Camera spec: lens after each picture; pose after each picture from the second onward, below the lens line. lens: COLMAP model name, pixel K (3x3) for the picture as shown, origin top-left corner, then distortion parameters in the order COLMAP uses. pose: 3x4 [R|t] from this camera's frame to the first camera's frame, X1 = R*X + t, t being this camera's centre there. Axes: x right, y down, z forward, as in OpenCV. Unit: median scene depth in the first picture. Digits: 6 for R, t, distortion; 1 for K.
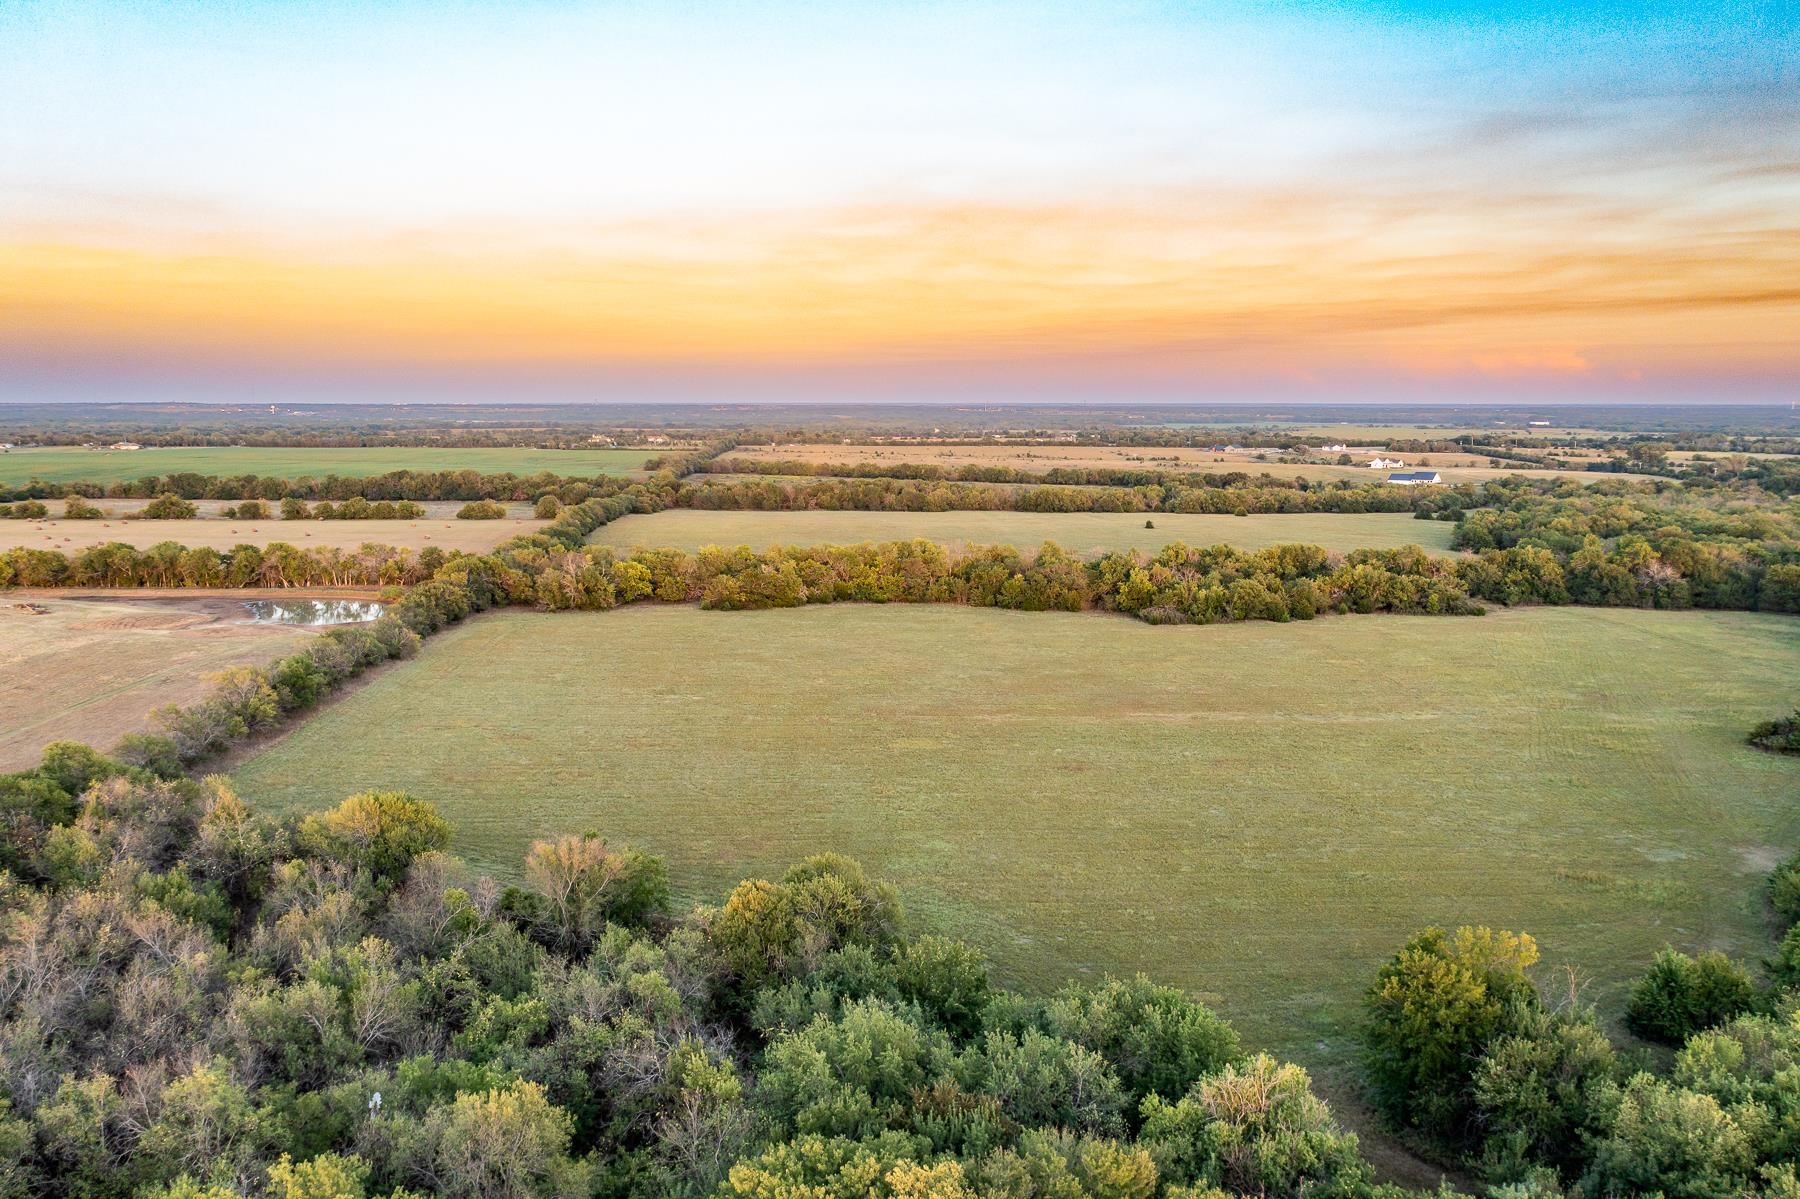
lens RADIAL K [[1444.8, 0, 903.3], [0, 1444.8, 599.5], [0, 0, 1]] dist [-0.018968, 0.019117]
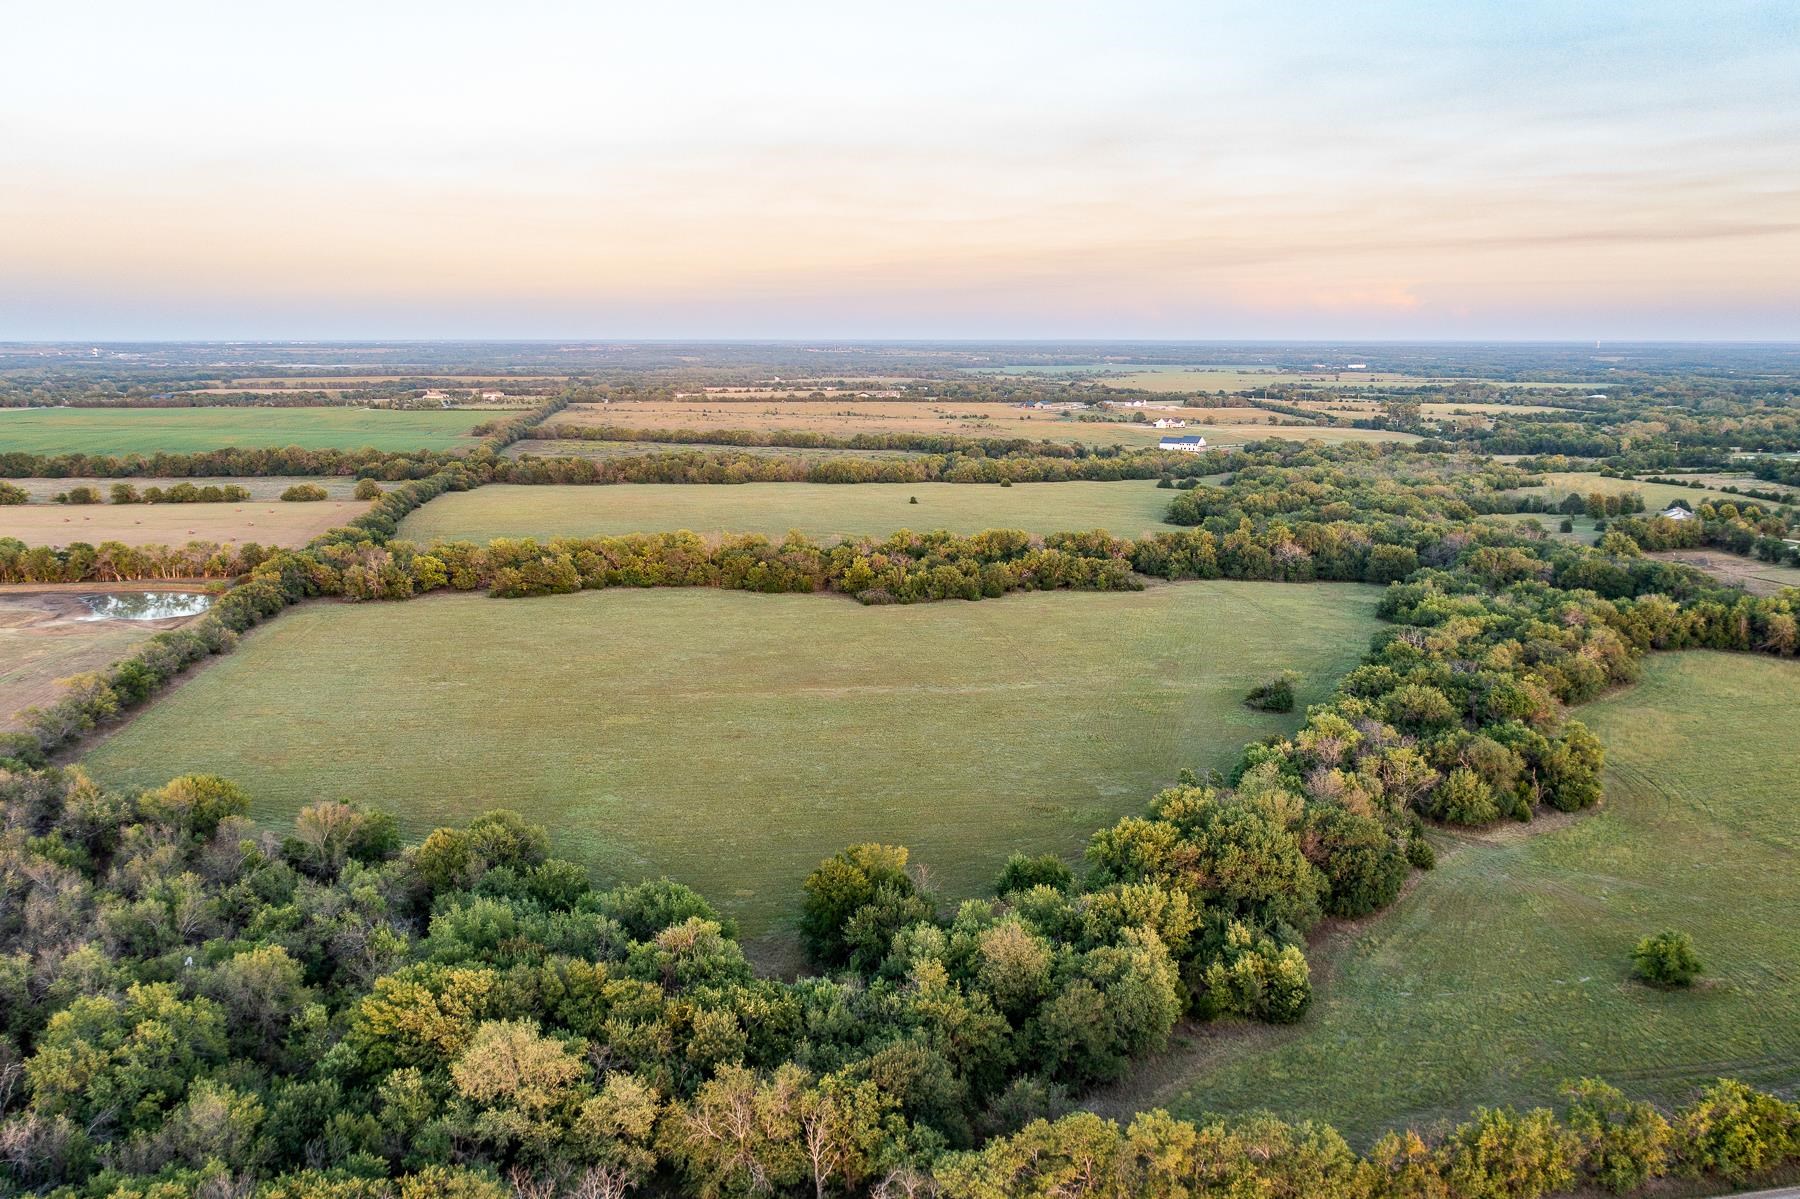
lens RADIAL K [[1444.8, 0, 901.1], [0, 1444.8, 596.3], [0, 0, 1]] dist [-0.018968, 0.019117]
pose [[0.995485, -0.017916, 0.093217, 0.095658], [0.013962, 0.998982, 0.042894, -0.044696], [-0.093891, -0.041399, 0.994721, -0.225861]]
